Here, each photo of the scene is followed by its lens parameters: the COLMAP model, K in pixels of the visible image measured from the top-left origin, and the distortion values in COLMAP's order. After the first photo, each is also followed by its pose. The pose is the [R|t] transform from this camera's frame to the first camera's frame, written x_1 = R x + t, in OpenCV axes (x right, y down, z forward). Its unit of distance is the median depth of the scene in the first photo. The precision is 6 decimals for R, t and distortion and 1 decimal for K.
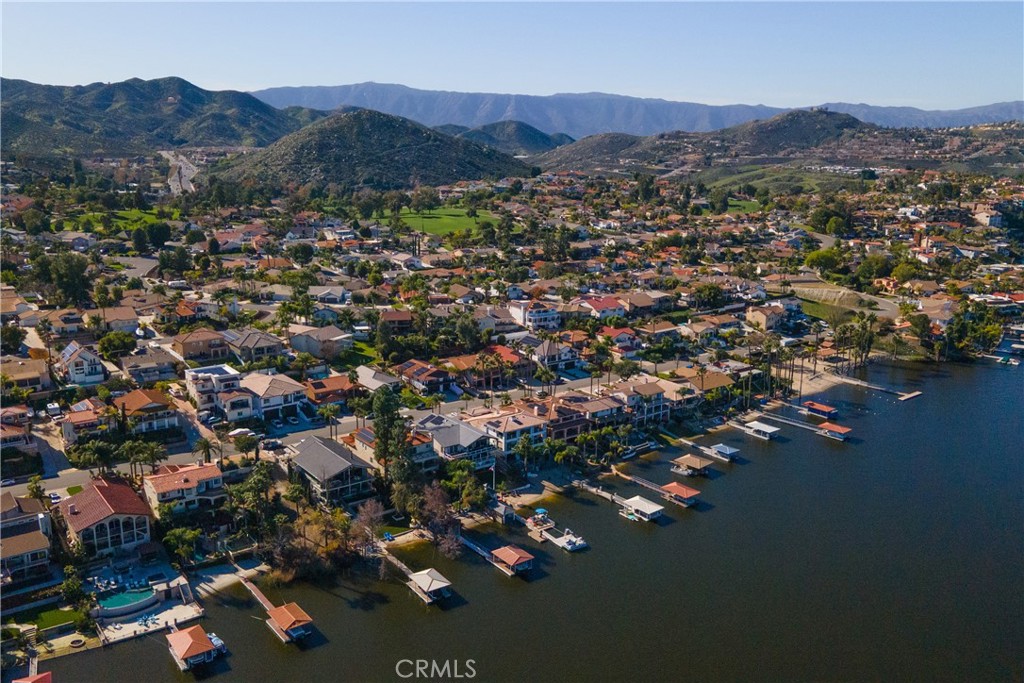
lens RADIAL K [[886.2, 0, 512.0], [0, 886.2, 341.5], [0, 0, 1]] dist [0.036276, 0.009488]
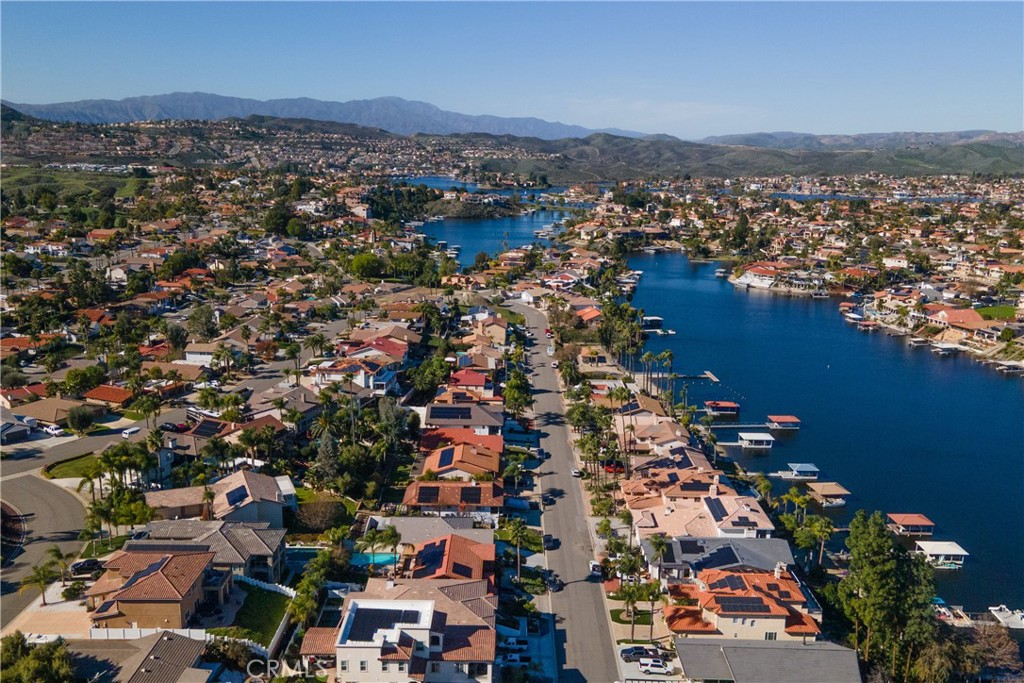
lens RADIAL K [[886.2, 0, 512.0], [0, 886.2, 341.5], [0, 0, 1]] dist [0.036276, 0.009488]
pose [[0.593443, -0.177885, 0.784973, -0.514927], [0.174287, 0.980533, 0.090440, -0.115552], [-0.785779, 0.083140, 0.612893, 0.515149]]
